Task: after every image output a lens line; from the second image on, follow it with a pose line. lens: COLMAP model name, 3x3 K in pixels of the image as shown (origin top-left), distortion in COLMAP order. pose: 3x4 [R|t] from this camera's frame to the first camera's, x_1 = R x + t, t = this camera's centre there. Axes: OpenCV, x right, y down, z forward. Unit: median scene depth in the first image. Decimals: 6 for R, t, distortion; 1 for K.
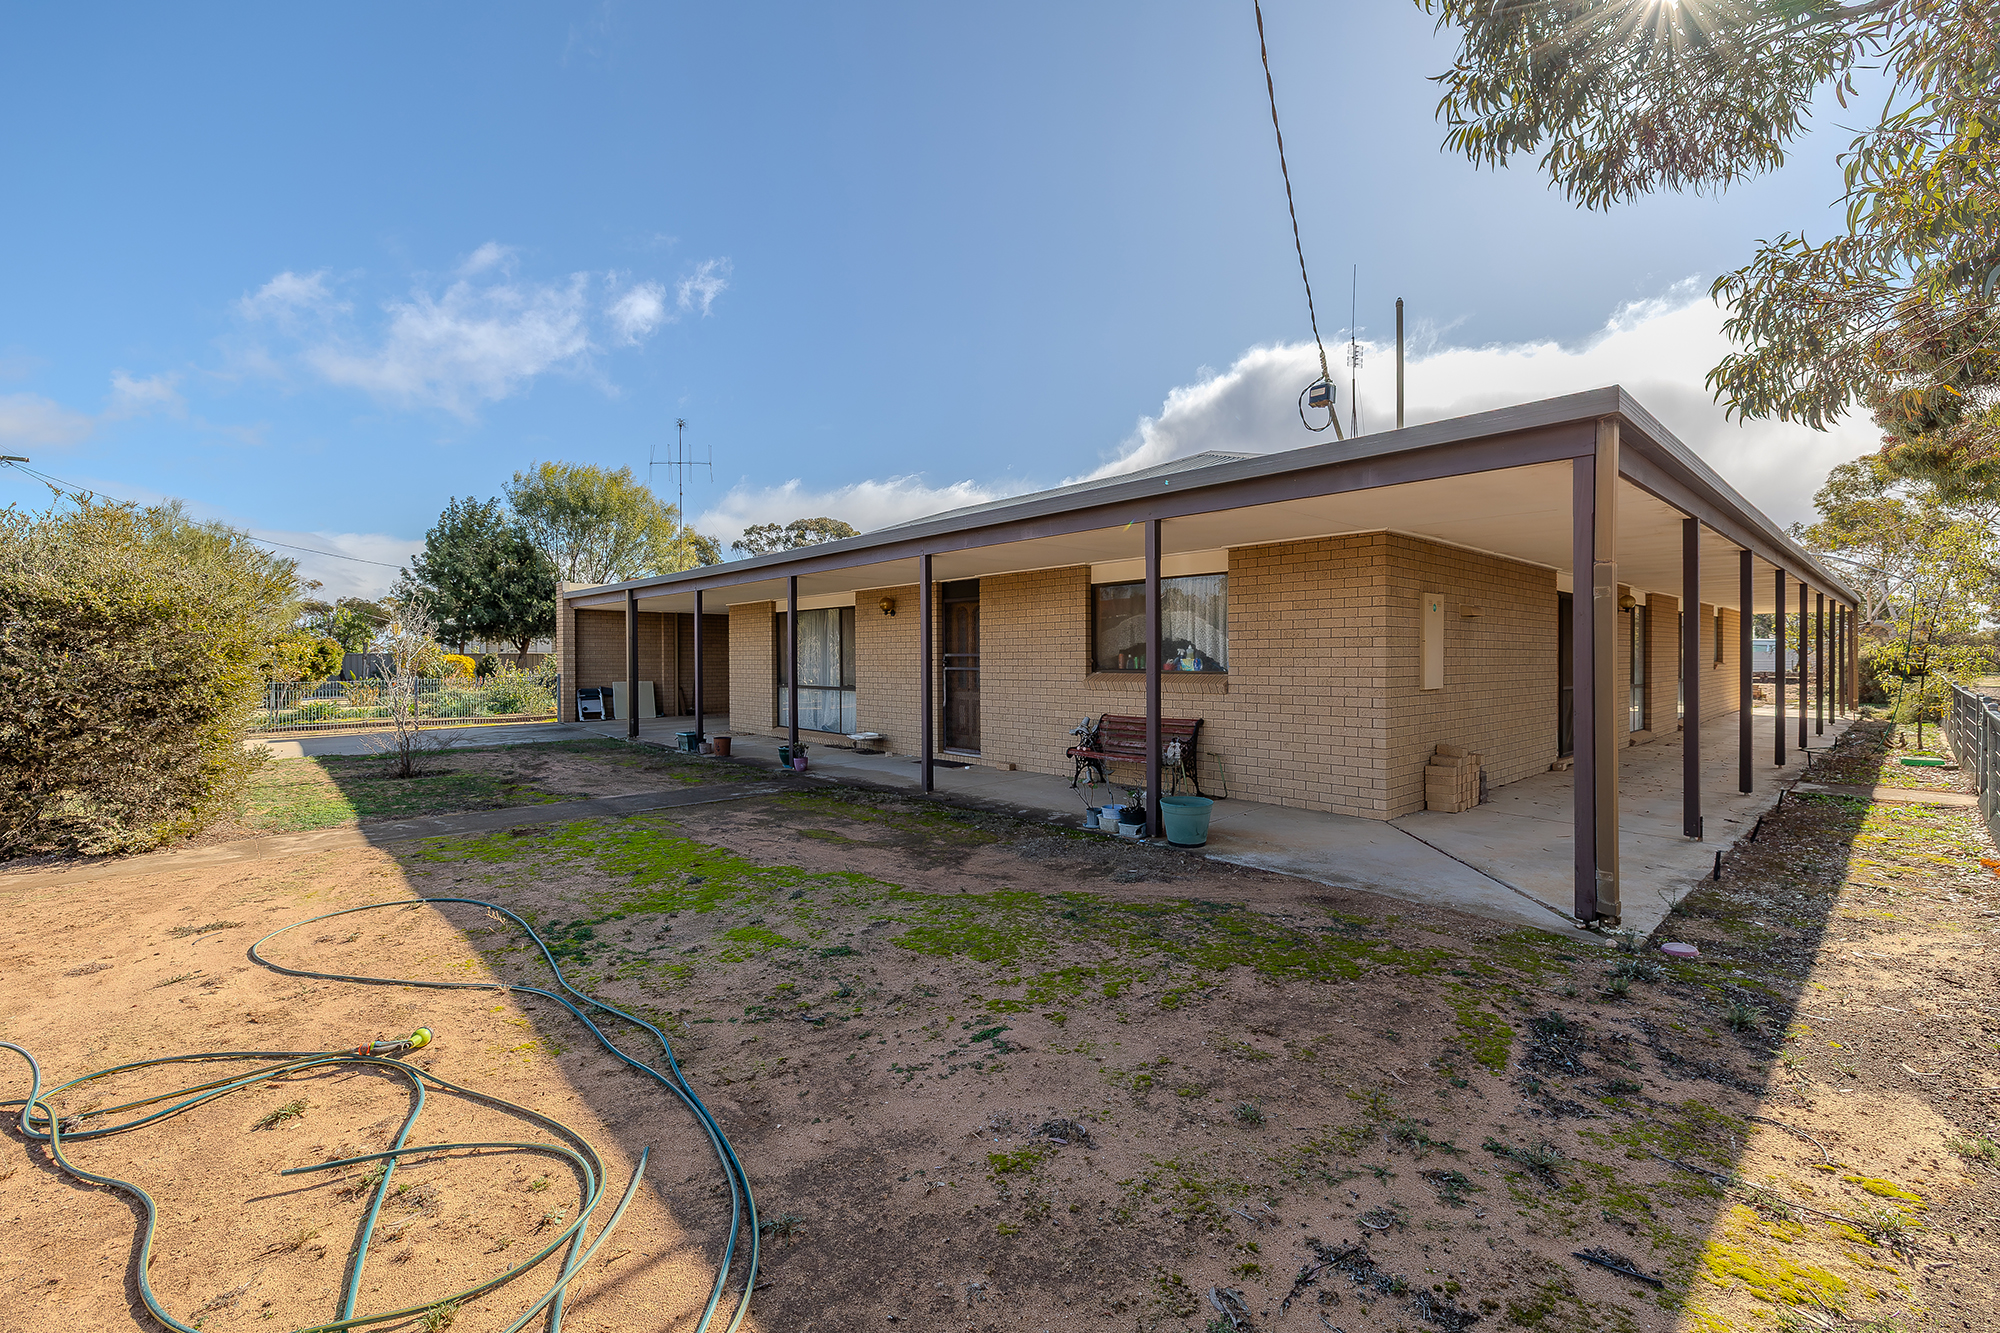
lens RADIAL K [[859.3, 0, 1001.5], [0, 859.3, 665.5], [0, 0, 1]] dist [0.004632, -0.000976]
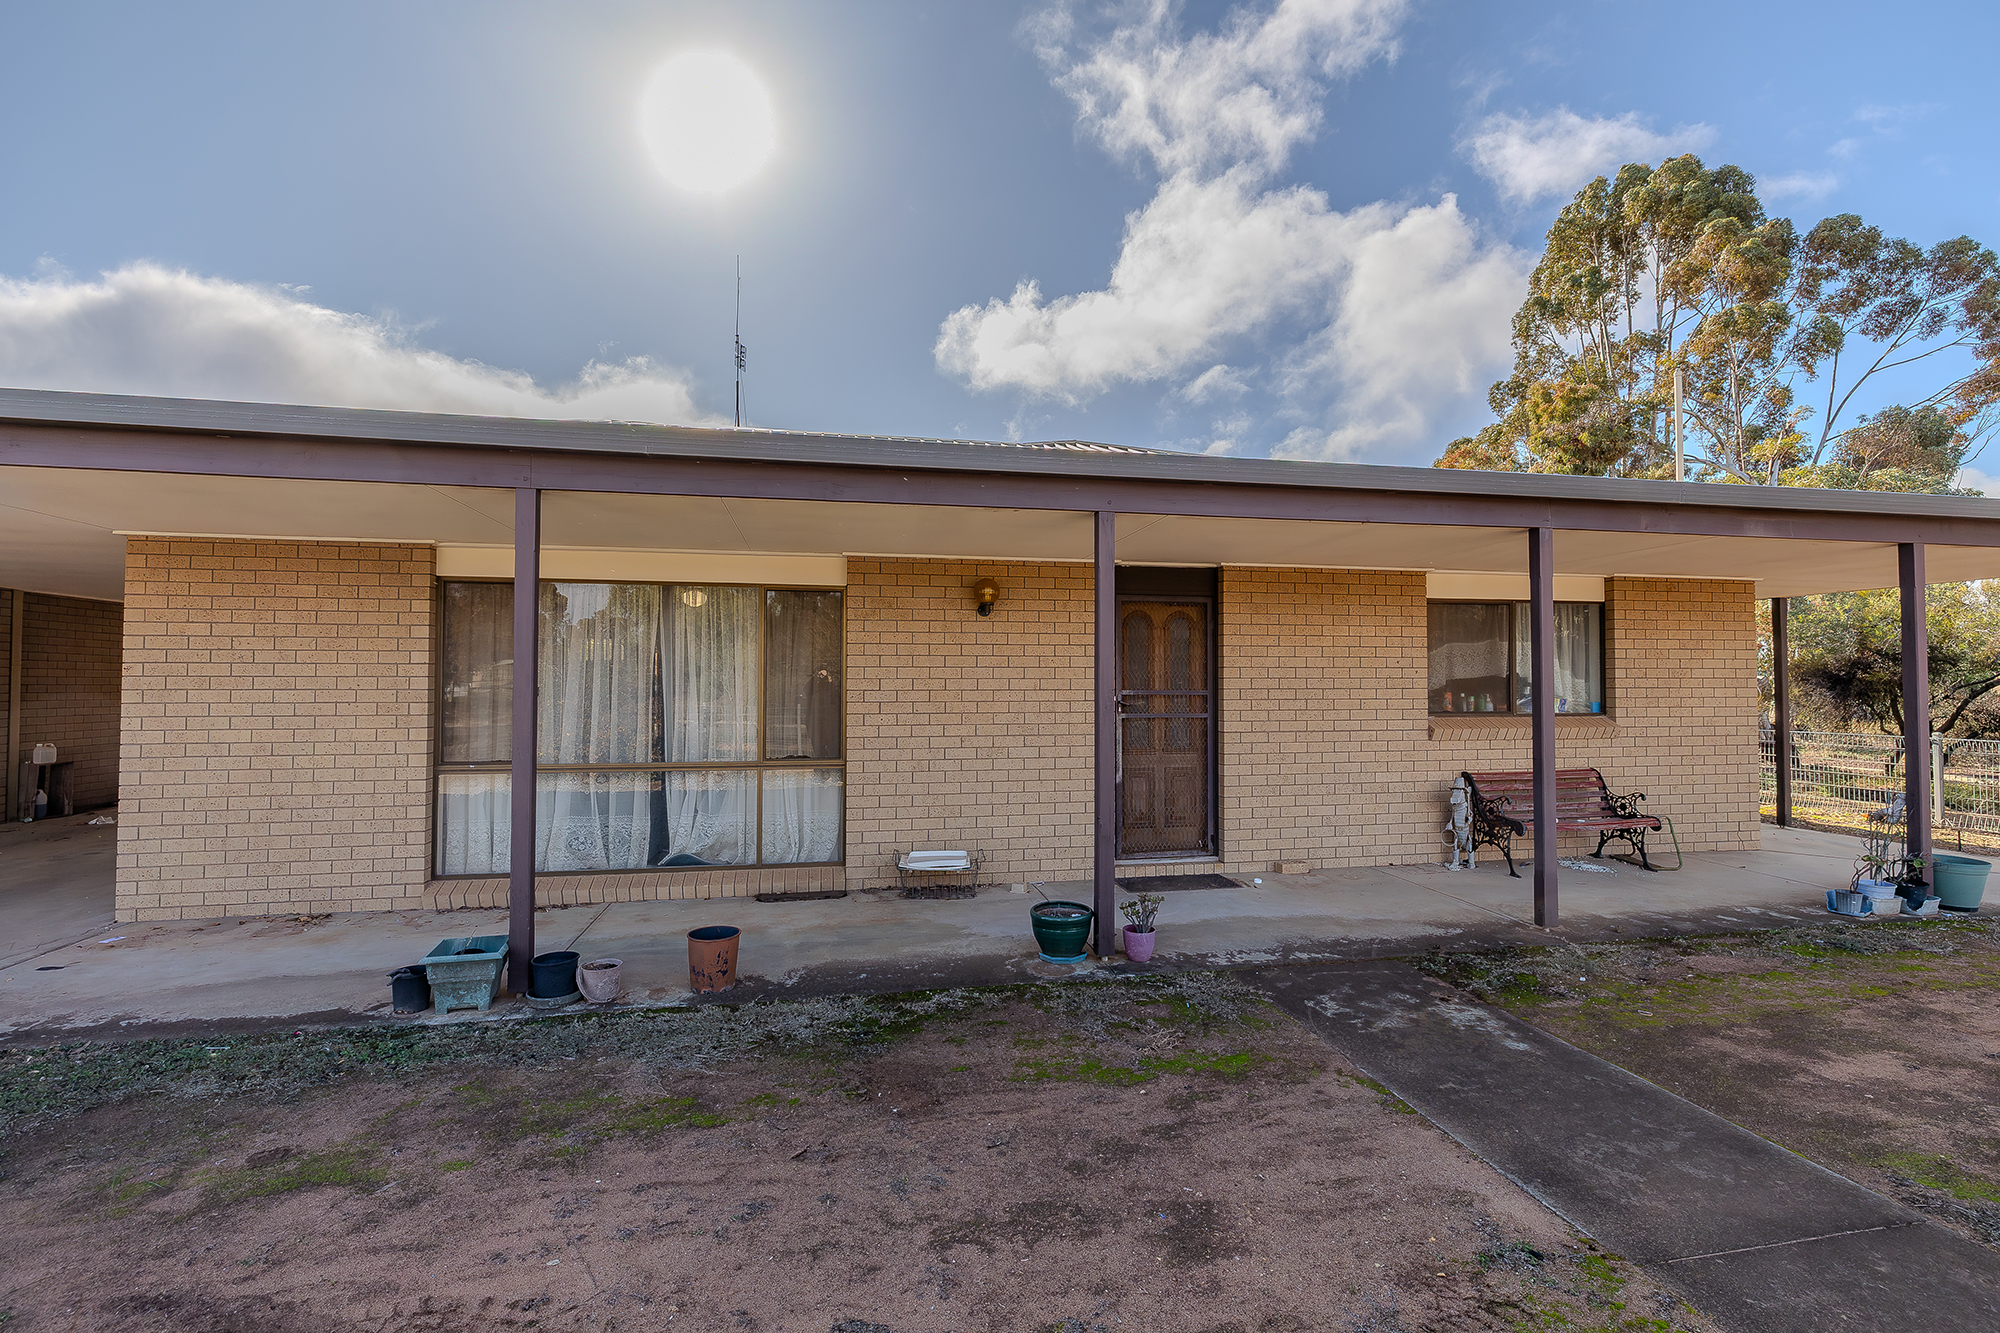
lens RADIAL K [[905.7, 0, 1008.7], [0, 905.7, 672.0], [0, 0, 1]] dist [0.010829, -0.001485]
pose [[0.495403, 0.022120, 0.868382, -0.674272], [0.007672, 0.999525, -0.029837, -0.009505], [-0.868630, 0.021443, 0.494998, 0.828628]]
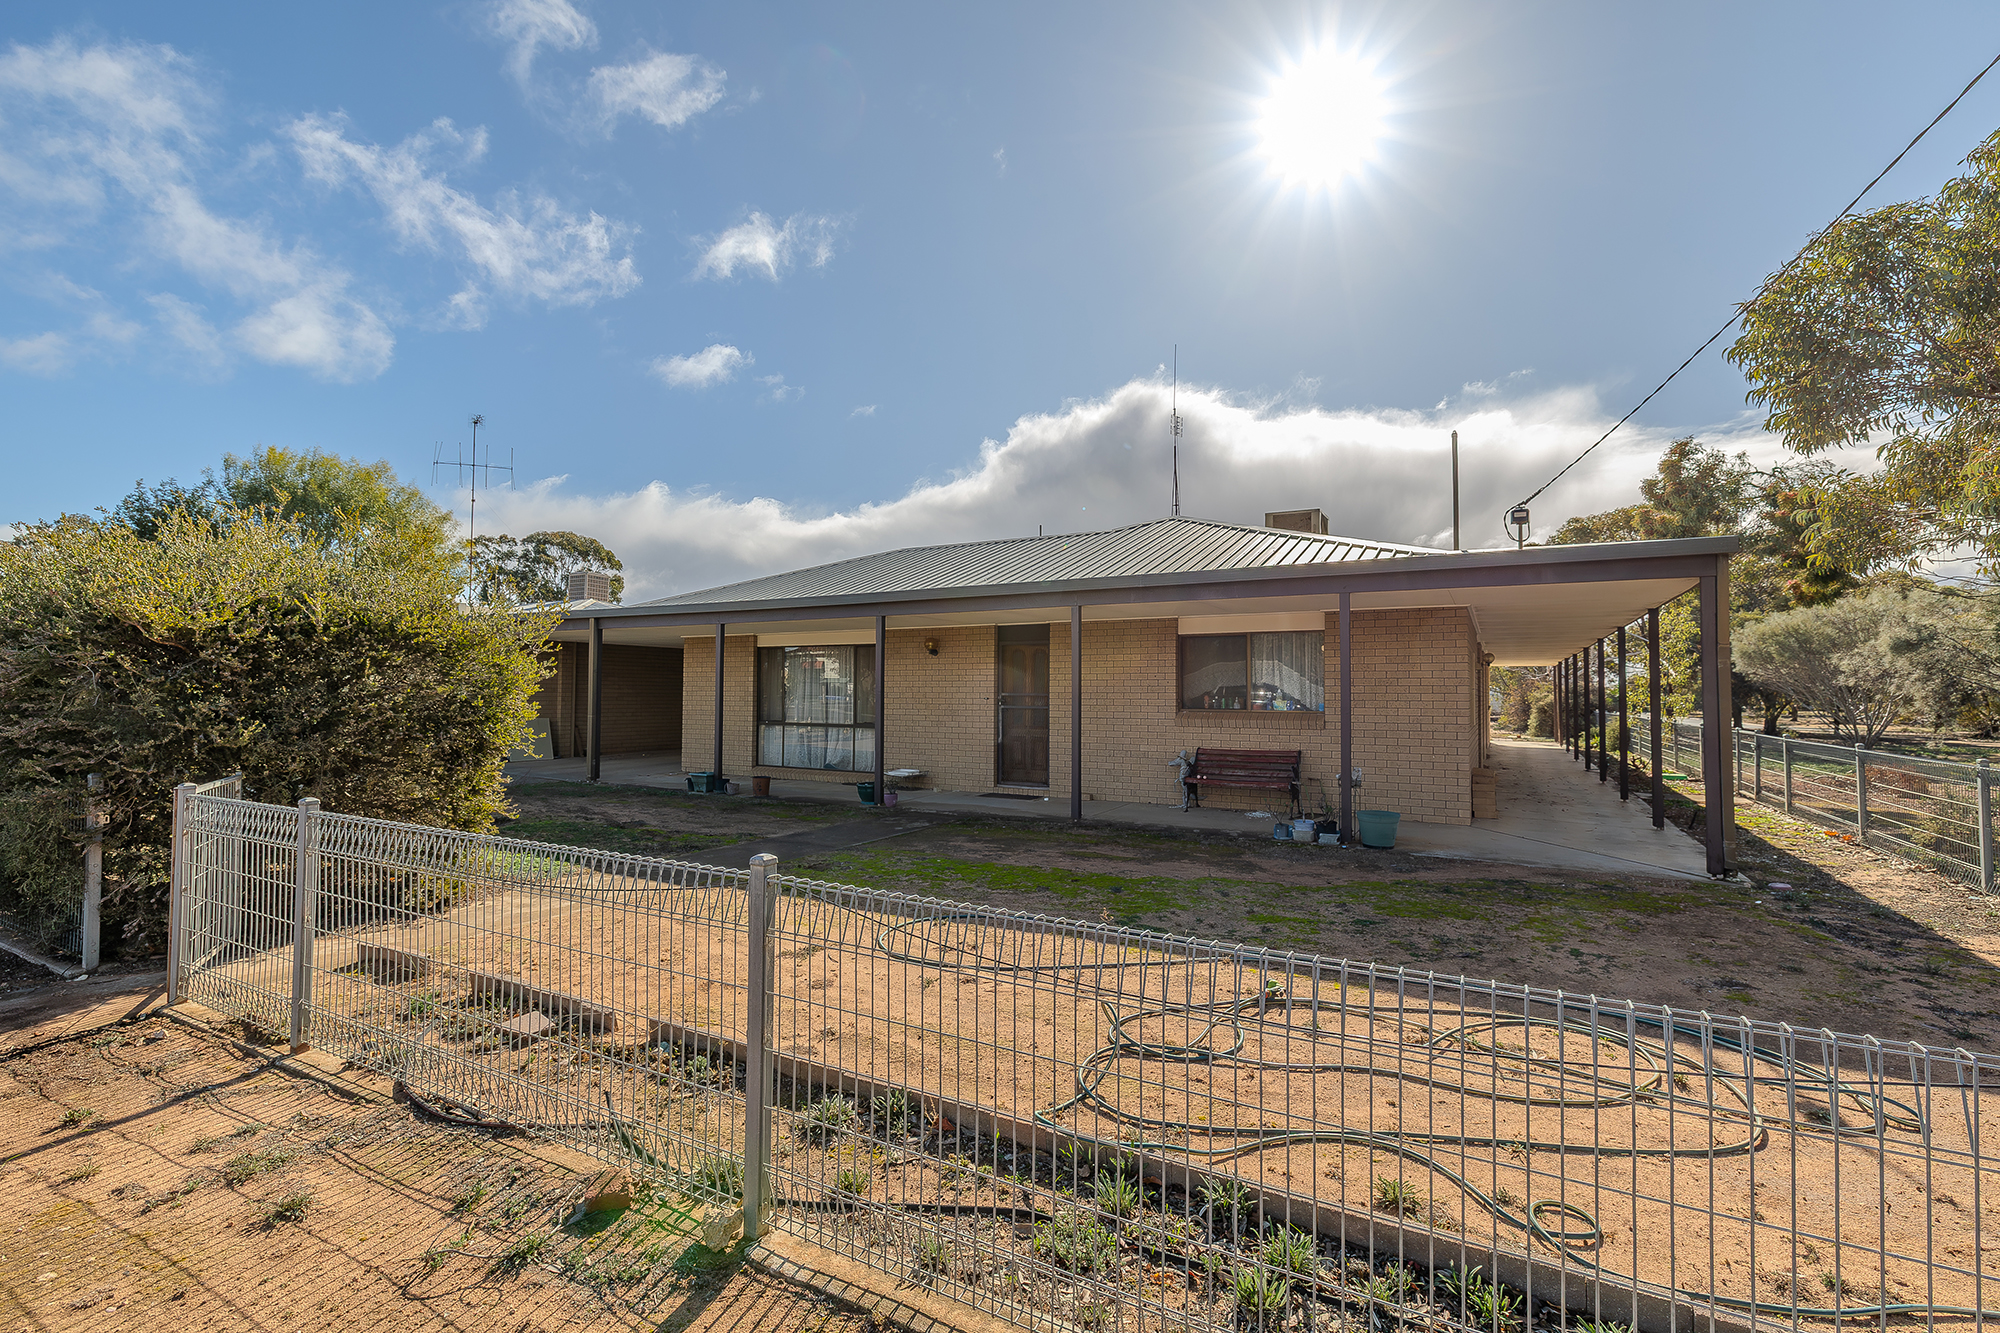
lens RADIAL K [[905.7, 0, 1005.8], [0, 905.7, 671.7], [0, 0, 1]] dist [0.010829, -0.001485]
pose [[0.946434, 0.016972, 0.322452, -0.451908], [-0.005965, 0.999366, -0.035092, -0.001346], [-0.322843, 0.031289, 0.945935, -0.064157]]
